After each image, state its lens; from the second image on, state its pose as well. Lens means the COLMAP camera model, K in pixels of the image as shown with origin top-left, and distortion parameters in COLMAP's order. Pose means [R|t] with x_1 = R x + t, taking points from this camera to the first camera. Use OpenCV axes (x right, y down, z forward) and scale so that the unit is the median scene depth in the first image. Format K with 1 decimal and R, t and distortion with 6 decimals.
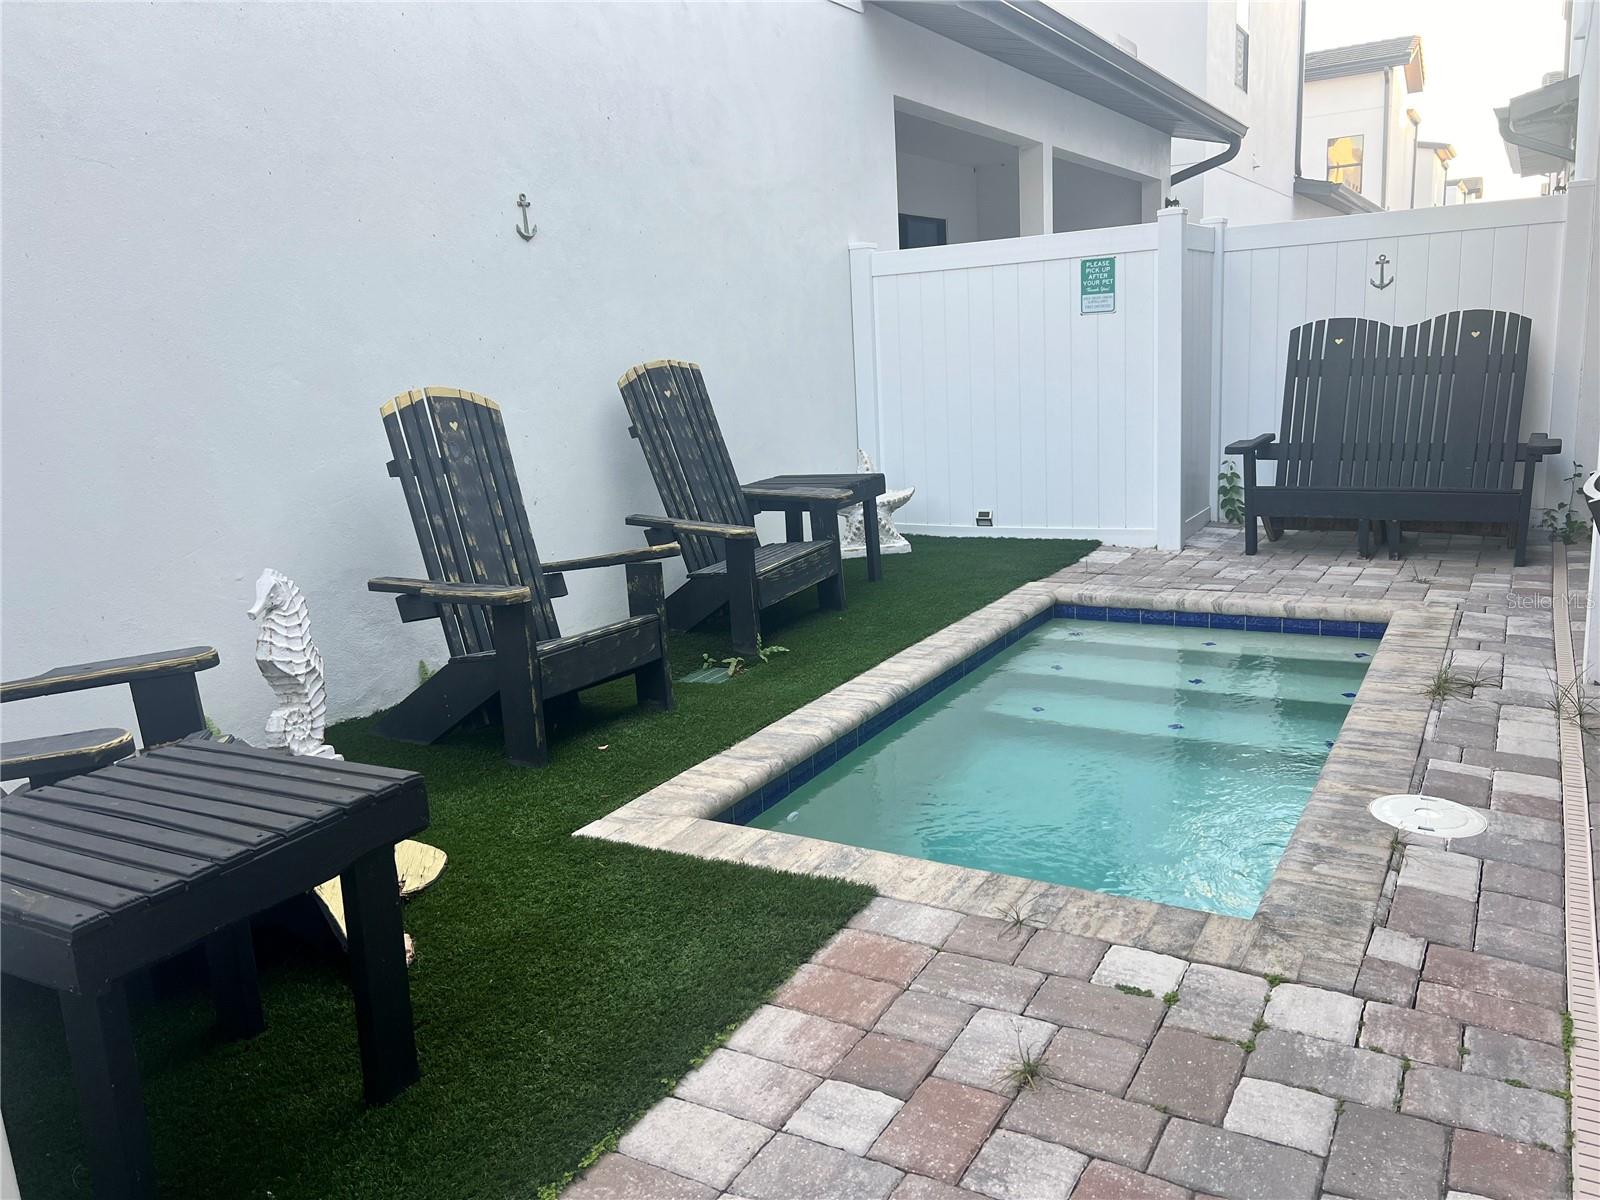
lens RADIAL K [[1211.5, 0, 808.4], [0, 1211.5, 602.6], [0, 0, 1]] dist [0.060901, -0.056550]
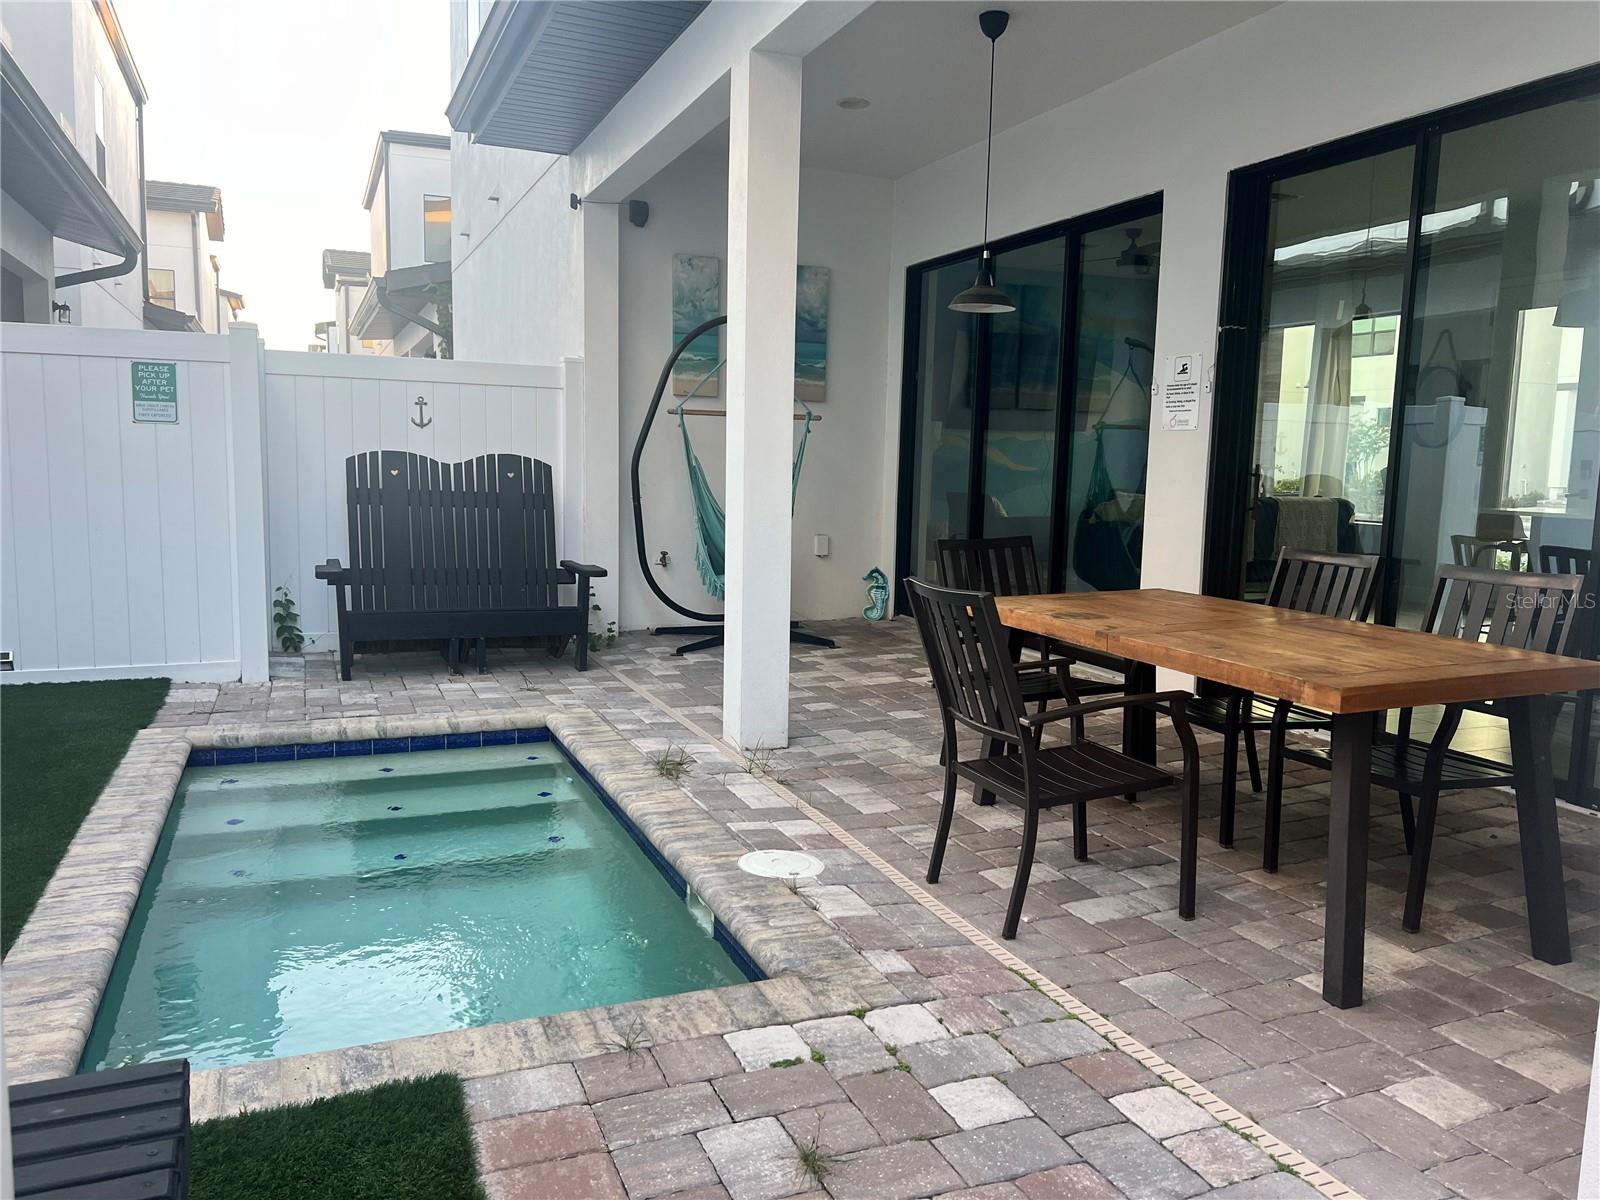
lens RADIAL K [[1211.5, 0, 808.4], [0, 1211.5, 602.6], [0, 0, 1]] dist [0.060901, -0.056550]
pose [[0.597686, -0.024729, 0.801349, -0.298161], [0.111865, 0.992319, -0.052812, -0.011154], [-0.793888, 0.121208, 0.595861, 0.161987]]
